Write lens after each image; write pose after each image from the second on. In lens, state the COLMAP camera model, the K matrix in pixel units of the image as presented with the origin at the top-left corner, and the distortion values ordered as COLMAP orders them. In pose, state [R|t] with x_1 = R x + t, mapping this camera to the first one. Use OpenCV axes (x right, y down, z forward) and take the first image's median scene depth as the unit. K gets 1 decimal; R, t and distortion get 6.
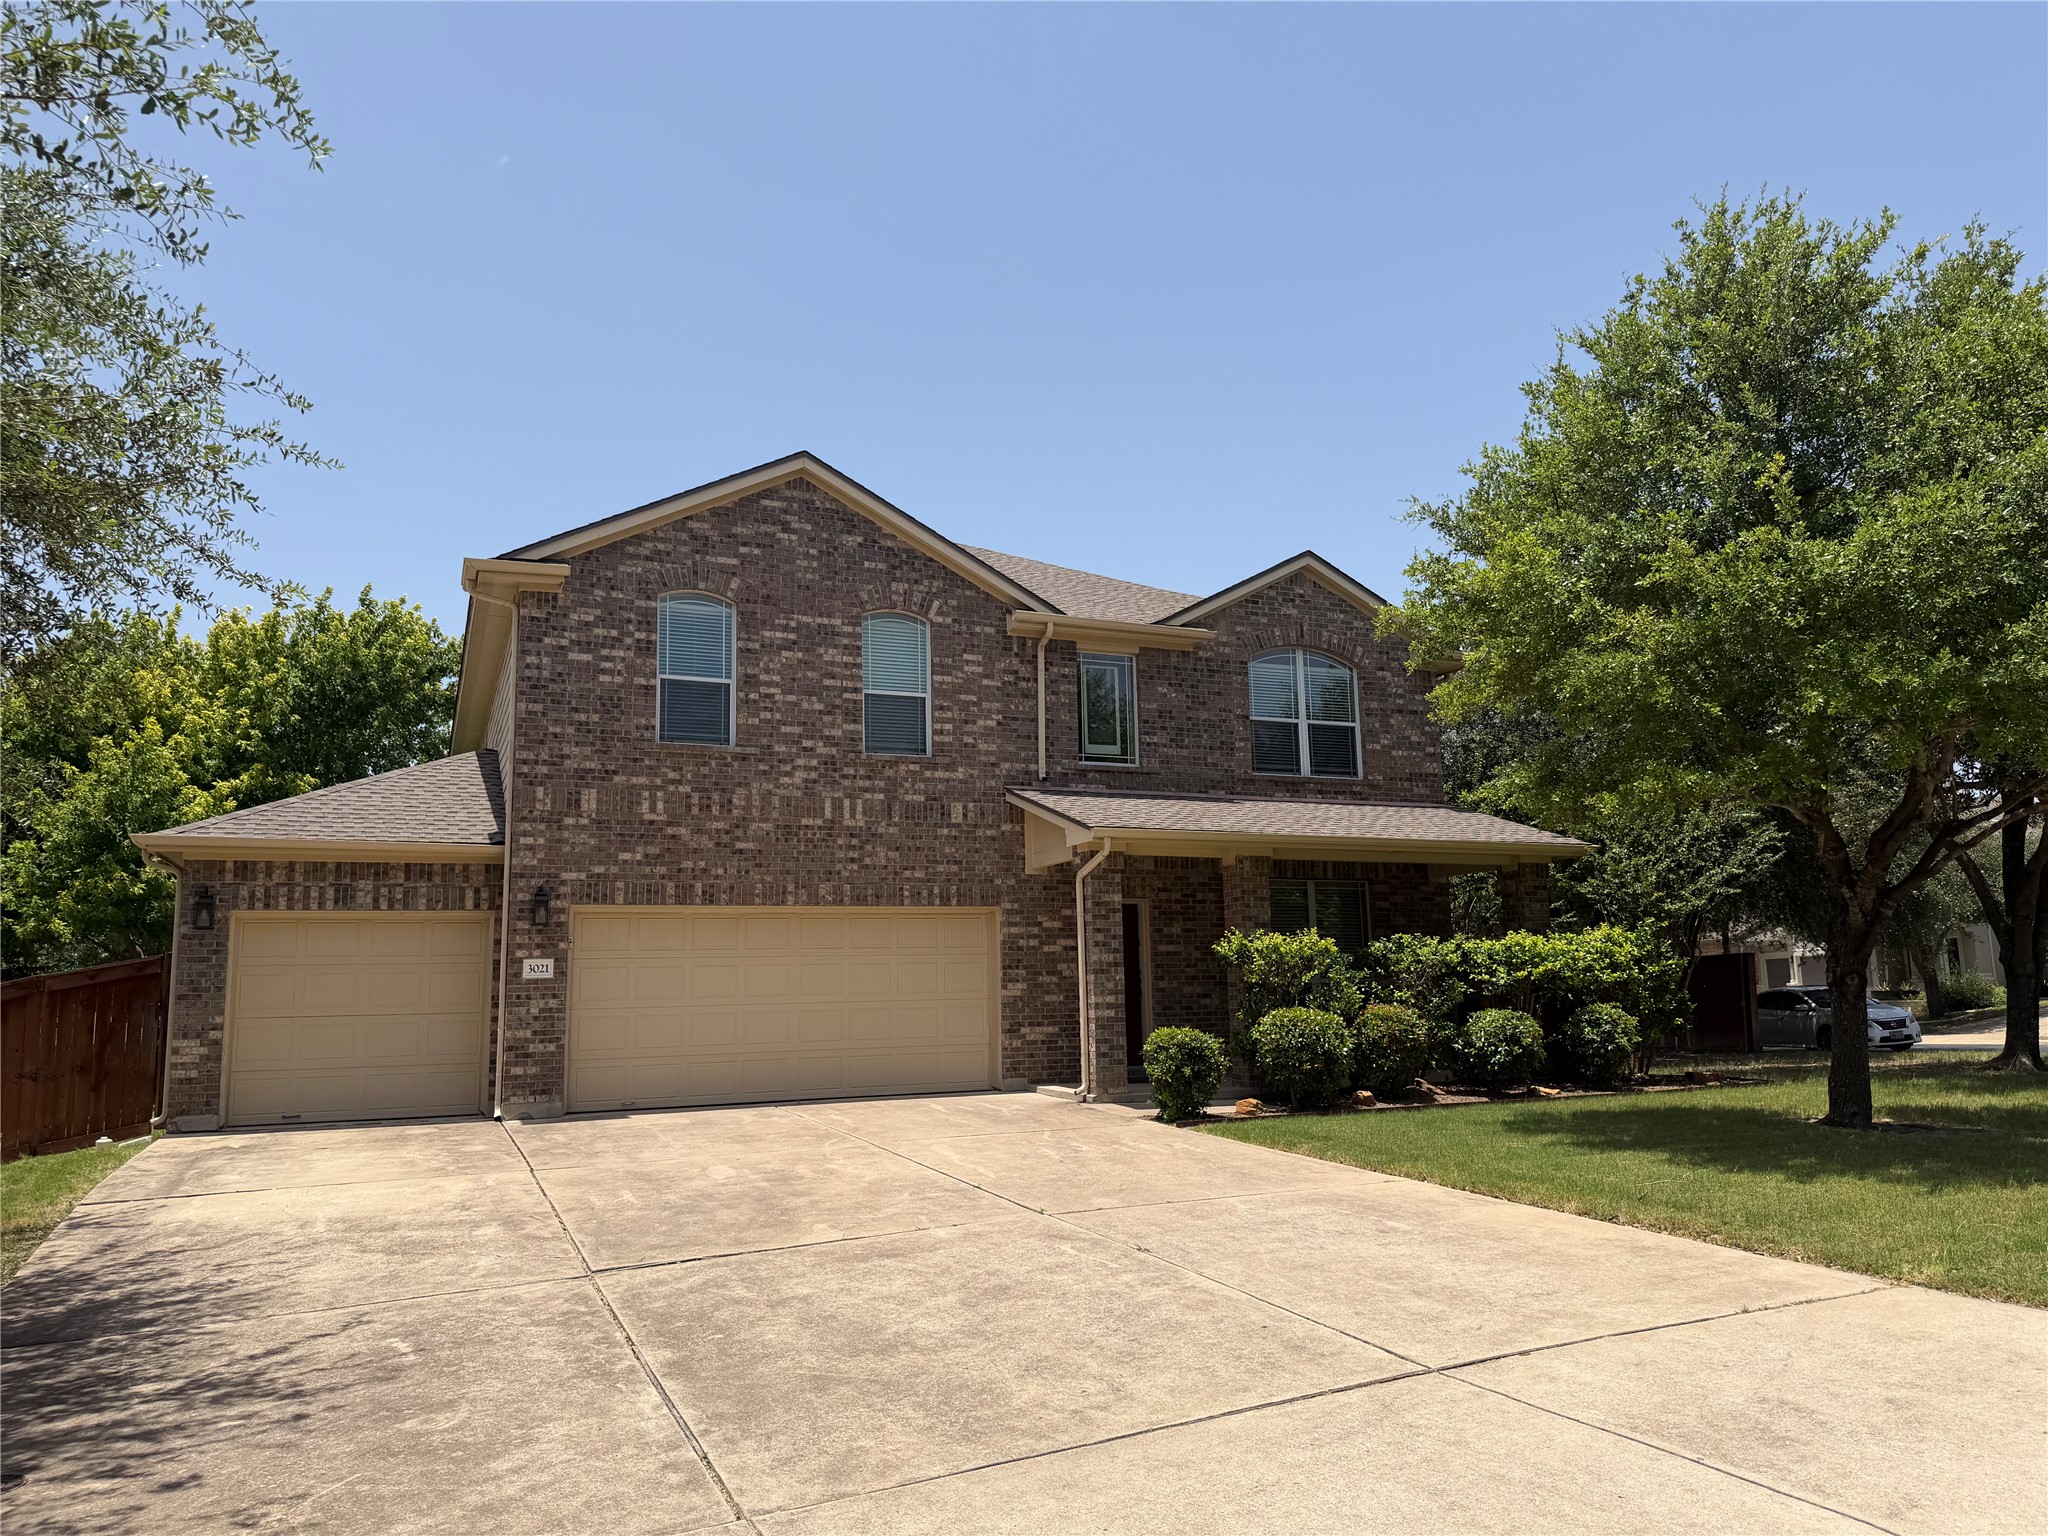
lens RADIAL K [[1435.4, 0, 1025.7], [0, 1435.4, 775.4], [0, 0, 1]] dist [0.070405, -0.100575]
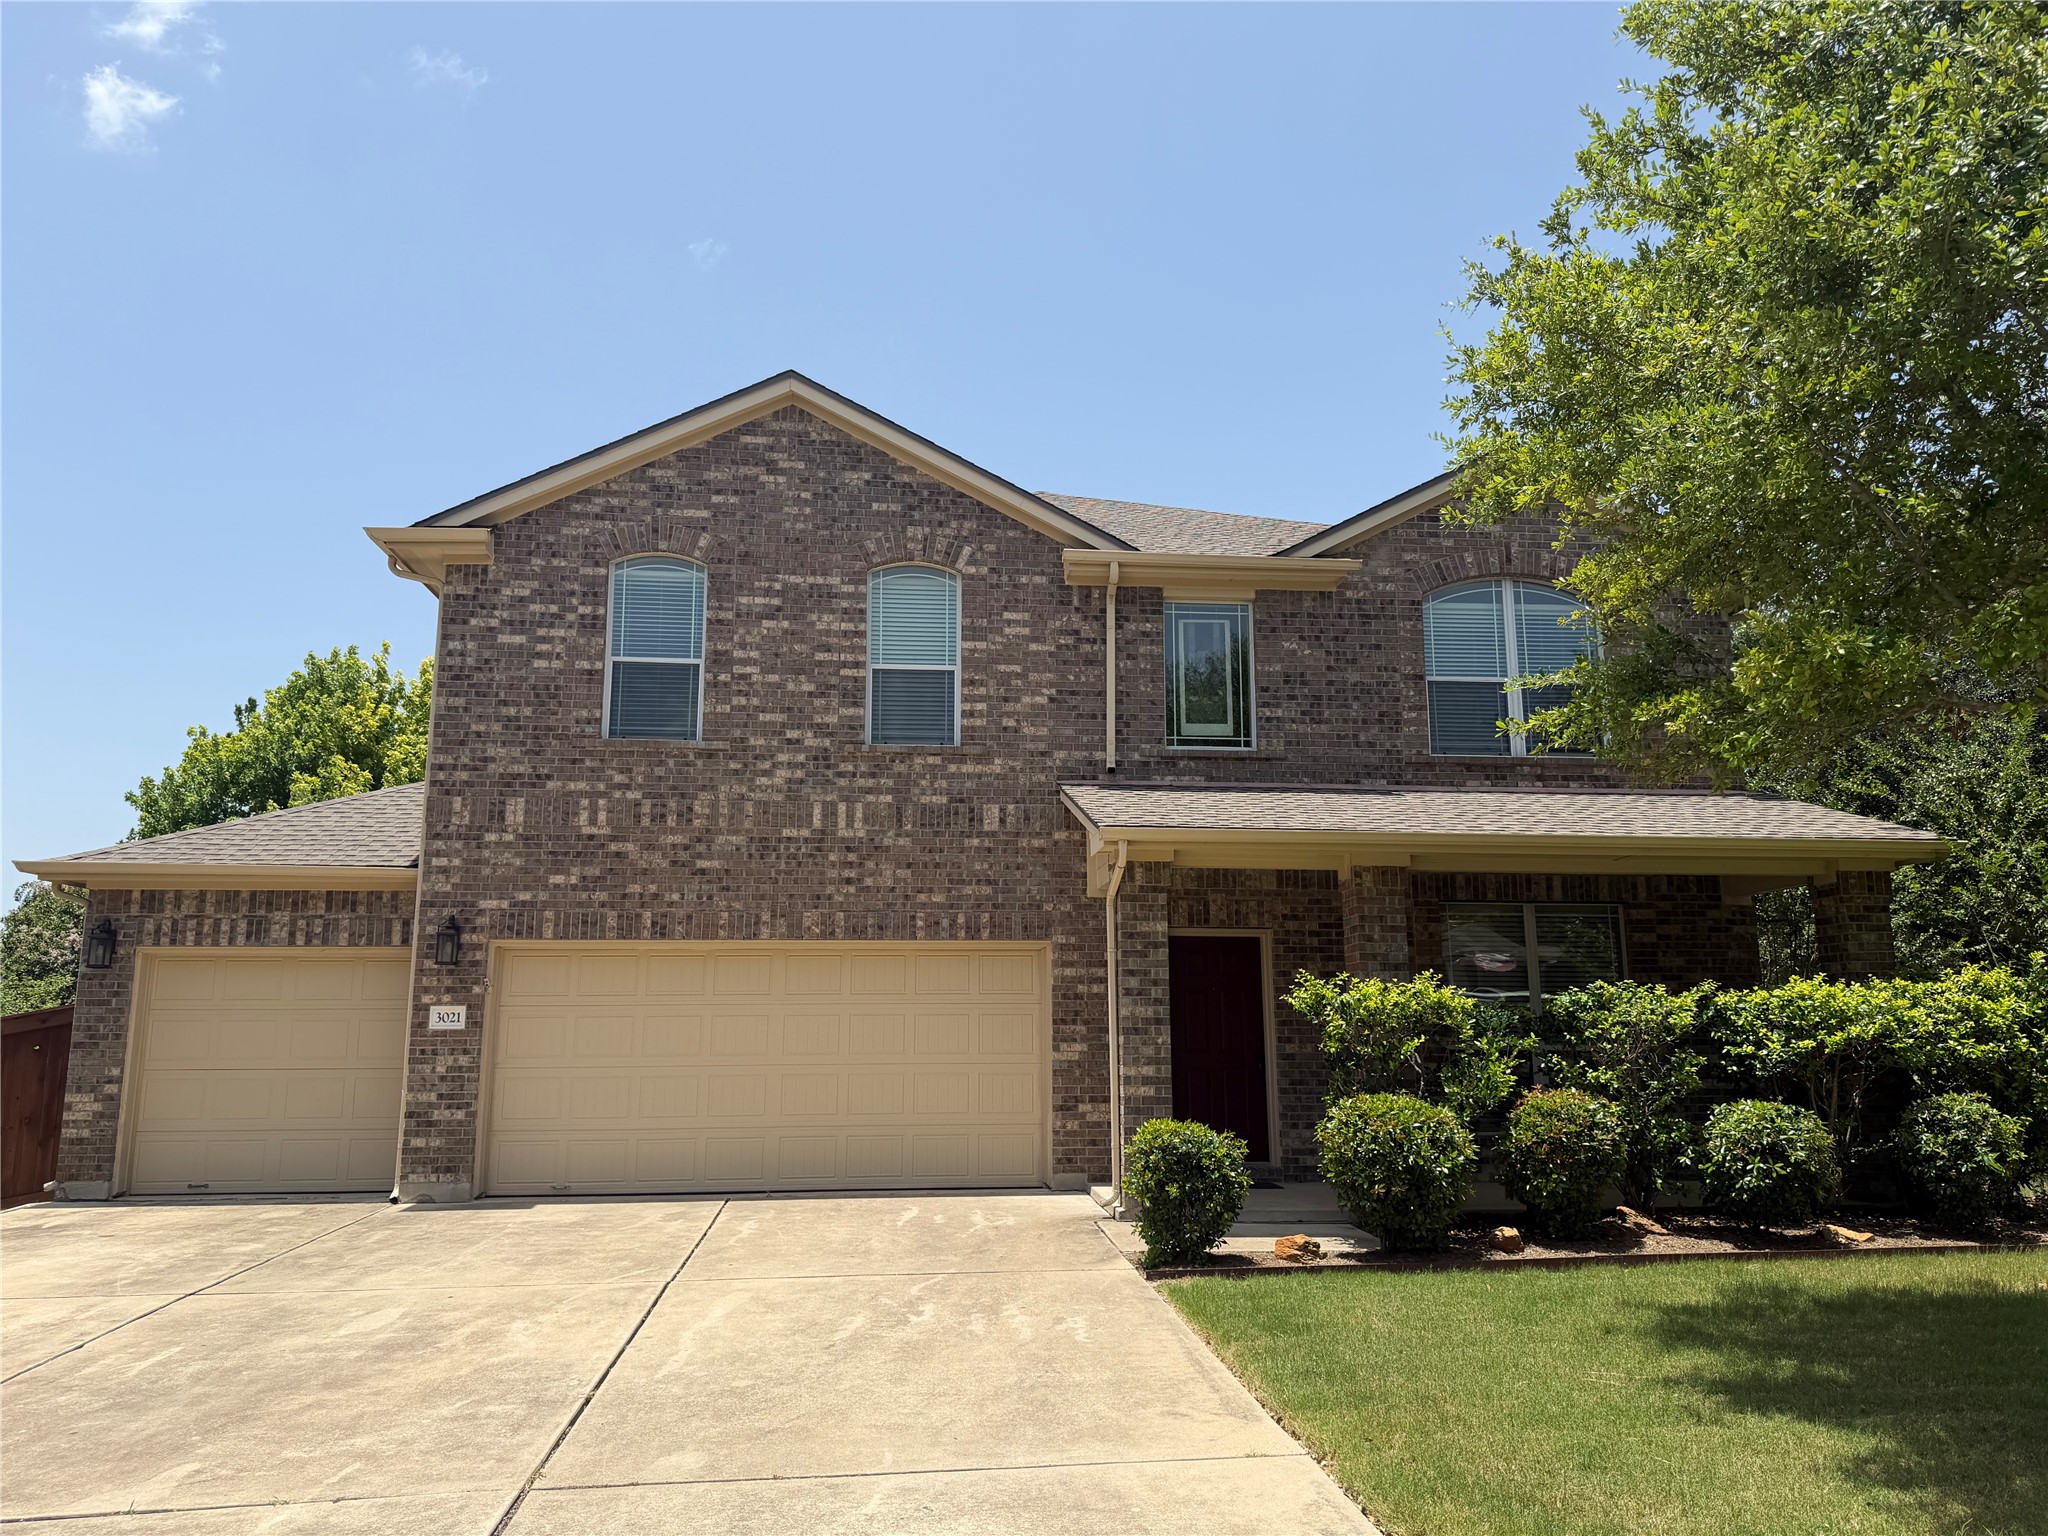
lens RADIAL K [[1454.3, 0, 1024.0], [0, 1454.3, 768.0], [0, 0, 1]] dist [0.061112, -0.083334]
pose [[0.952616, -0.038861, -0.301684, 0.211894], [0.029541, 0.998937, -0.035394, 0.028720], [0.302739, 0.024805, 0.952751, 0.277570]]
